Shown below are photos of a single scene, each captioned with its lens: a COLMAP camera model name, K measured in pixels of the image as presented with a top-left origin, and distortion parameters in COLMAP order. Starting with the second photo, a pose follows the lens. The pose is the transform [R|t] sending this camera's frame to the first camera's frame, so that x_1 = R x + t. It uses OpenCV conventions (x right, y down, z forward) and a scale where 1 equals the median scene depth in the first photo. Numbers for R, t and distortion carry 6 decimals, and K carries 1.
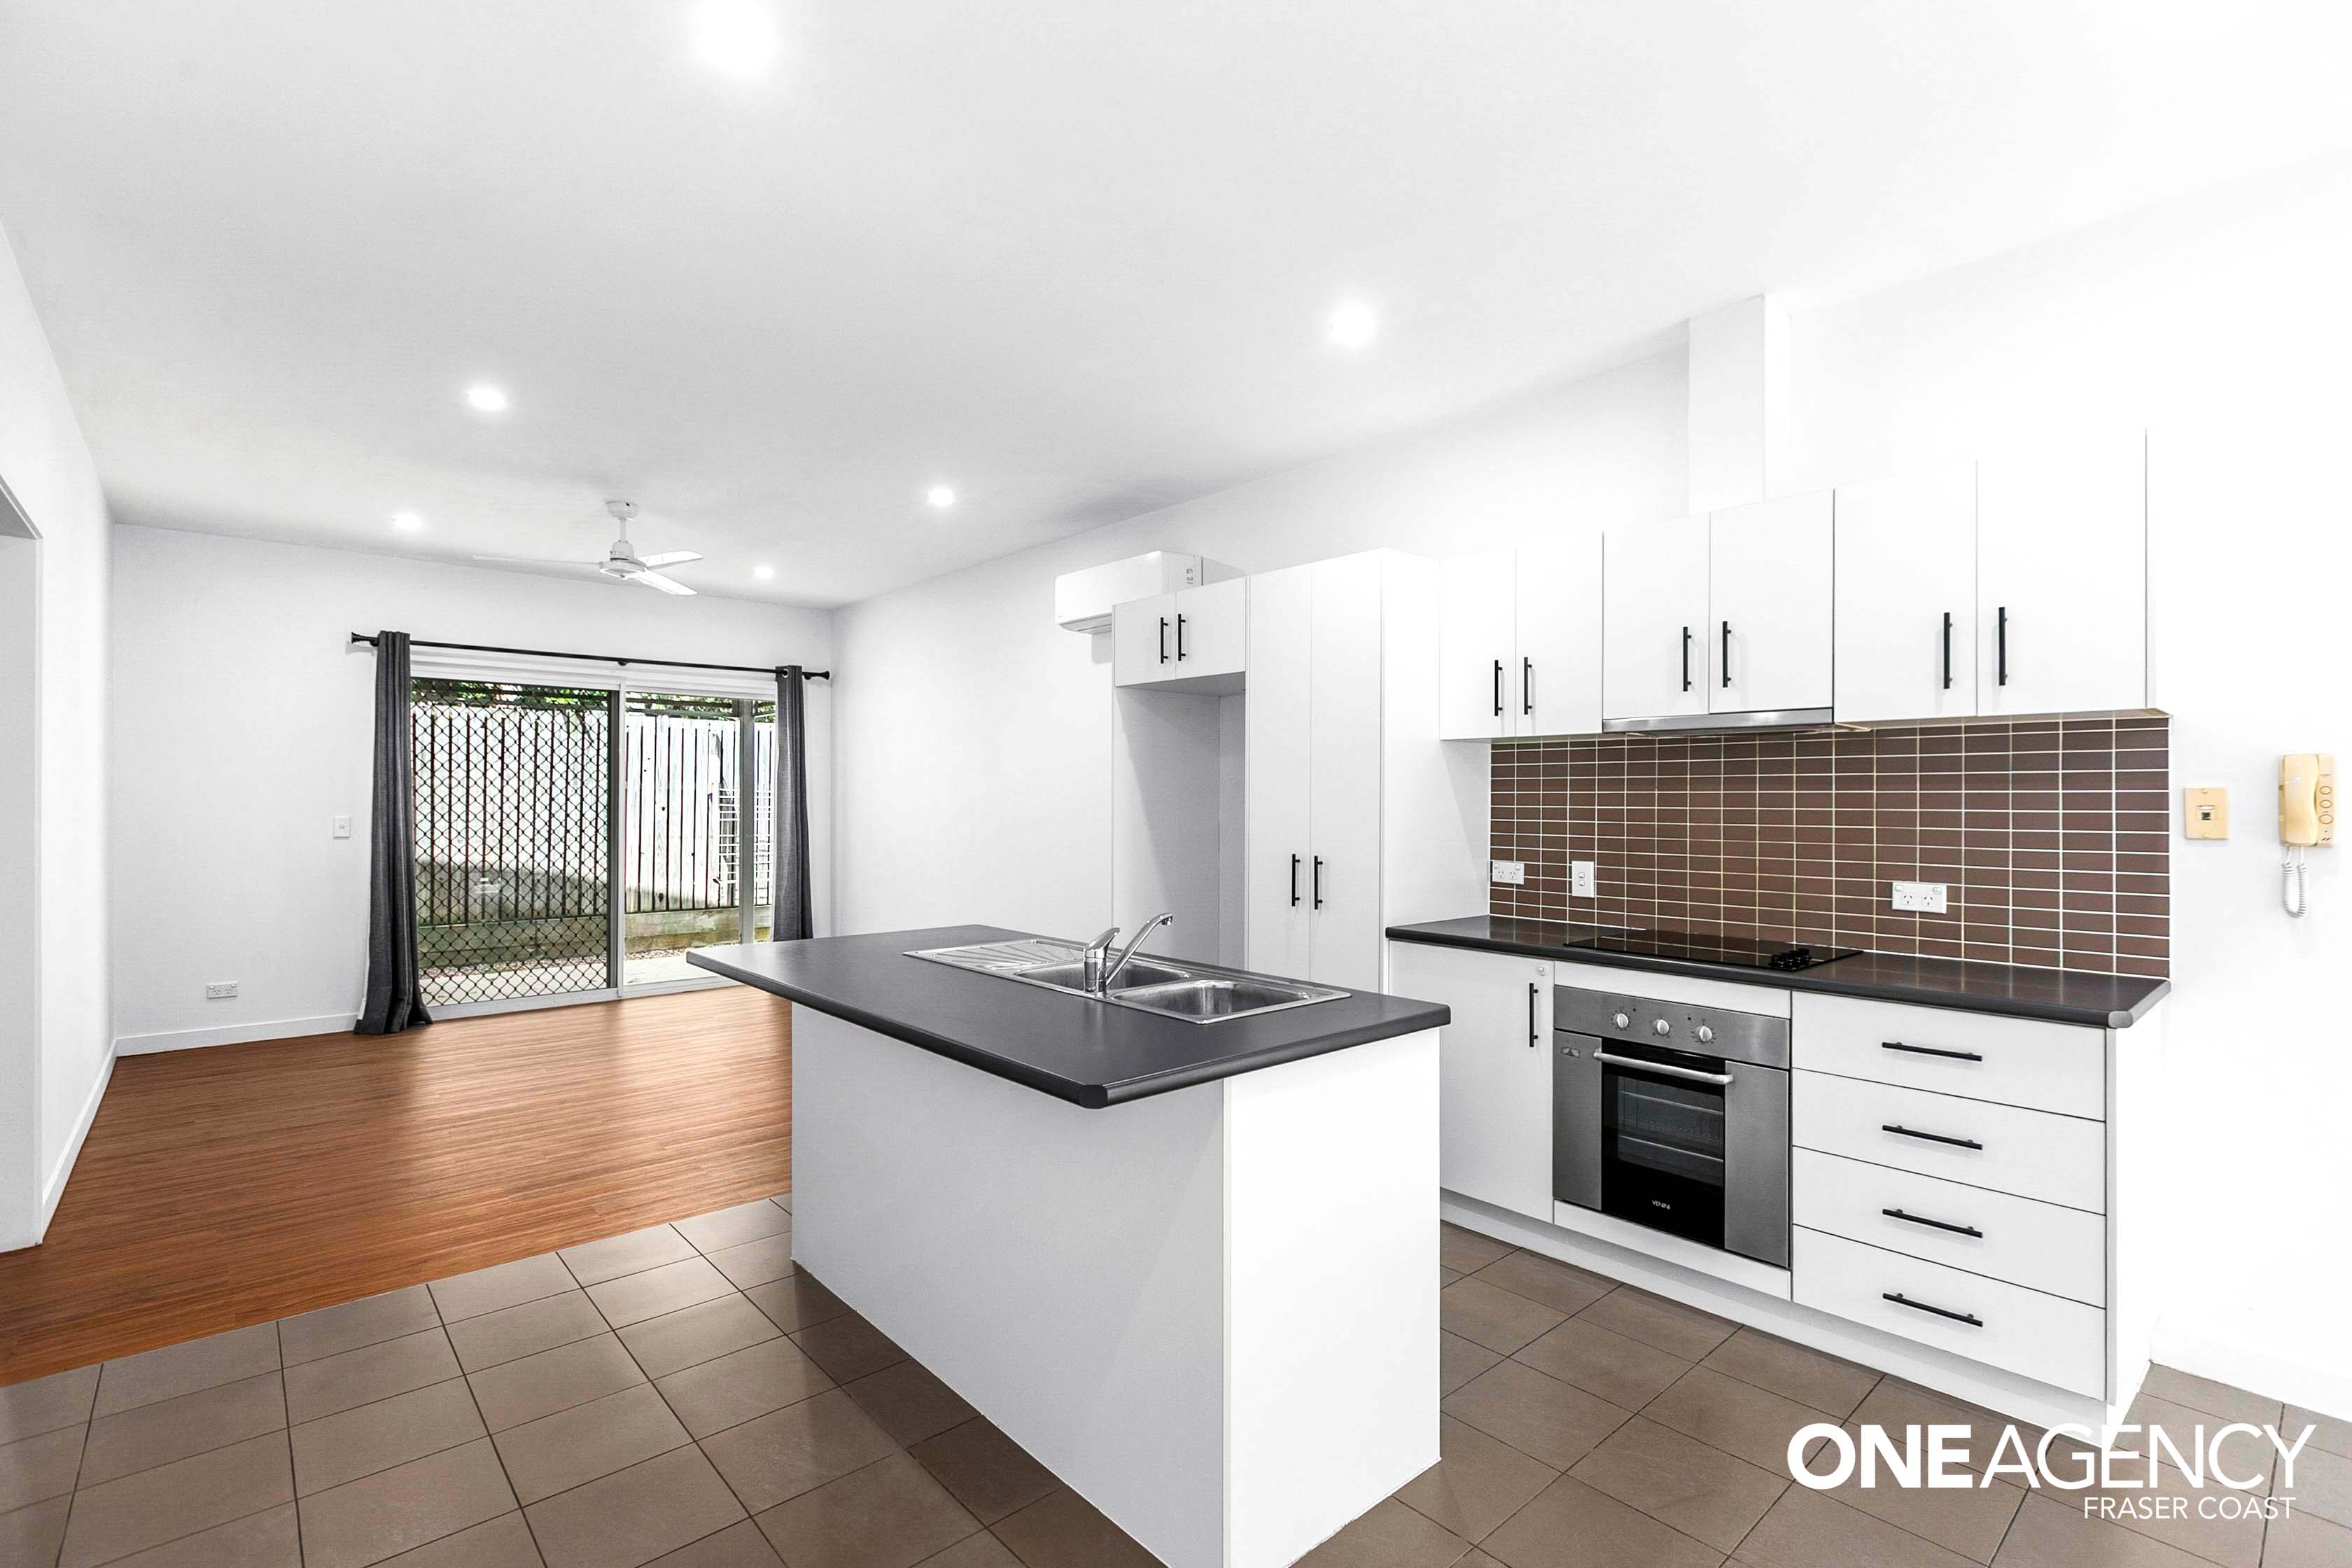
lens RADIAL K [[1060.5, 0, 1167.9], [0, 1060.5, 793.8], [0, 0, 1]] dist [-0.001783, -0.001025]
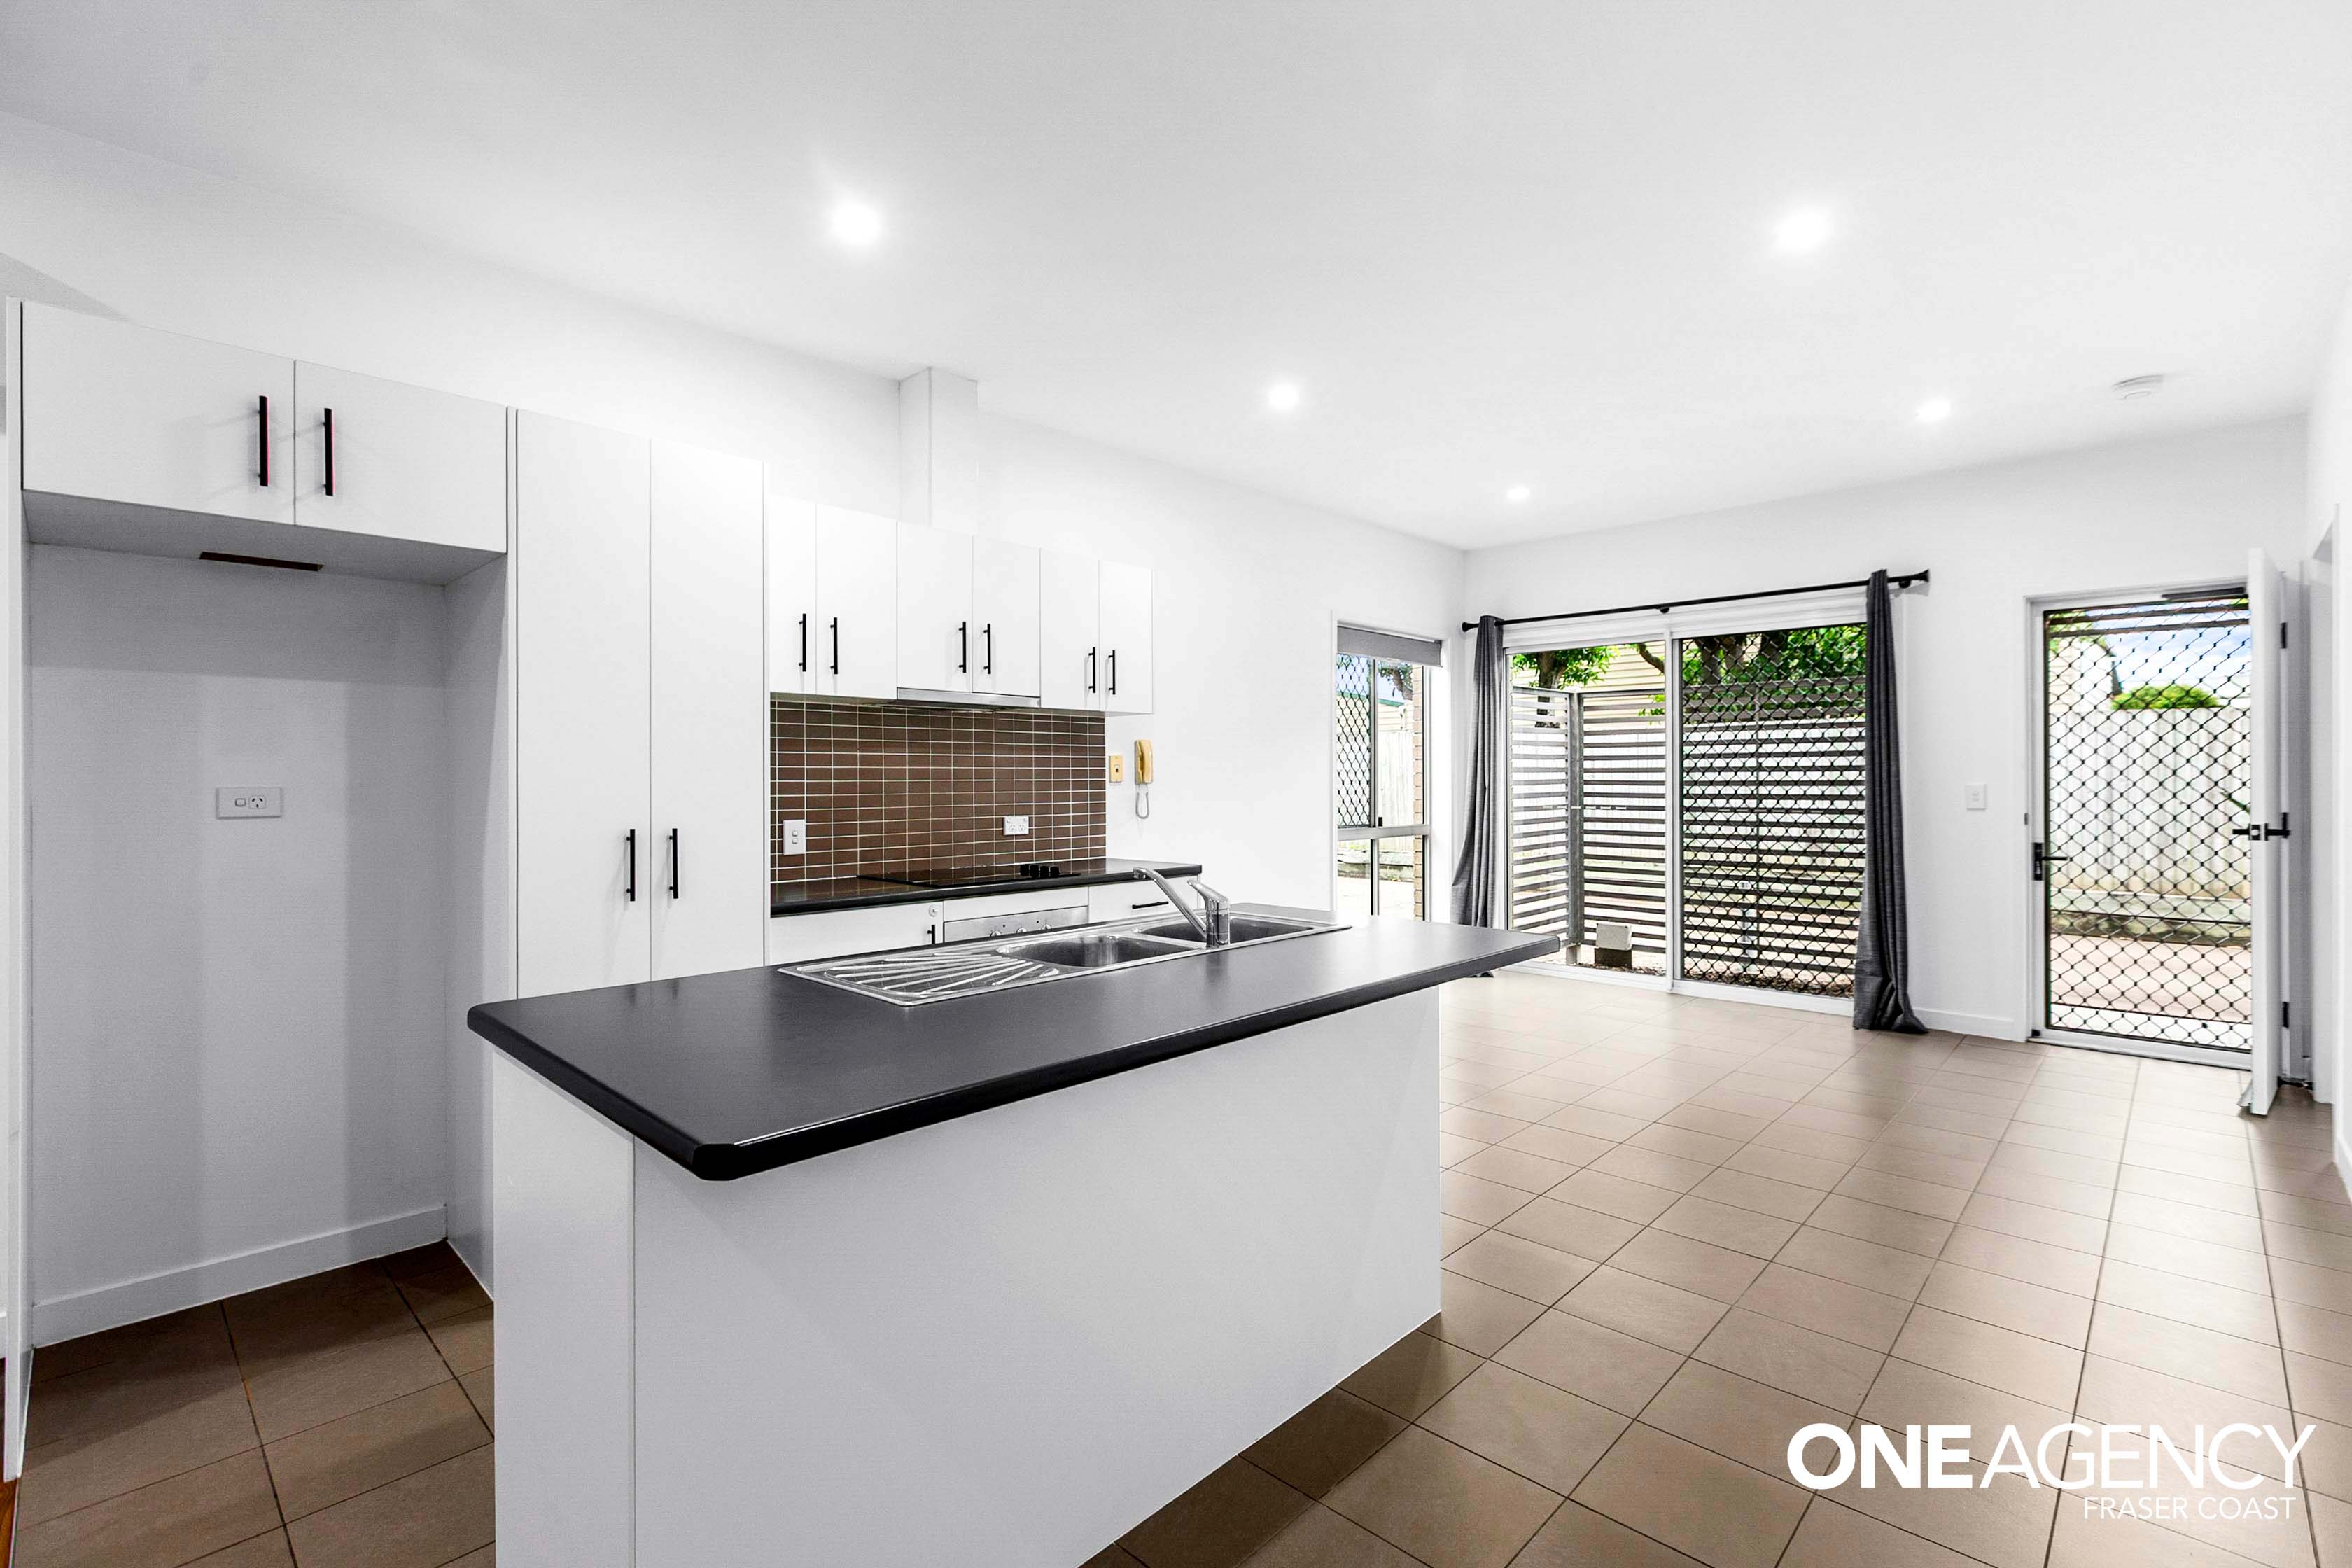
lens RADIAL K [[1060.5, 0, 1171.1], [0, 1060.5, 793.2], [0, 0, 1]] dist [-0.001783, -0.001025]
pose [[-0.077414, -0.020799, 0.996782, -0.666894], [-0.003552, 0.999782, 0.020585, 0.015595], [-0.996993, -0.001947, -0.077471, 0.725799]]
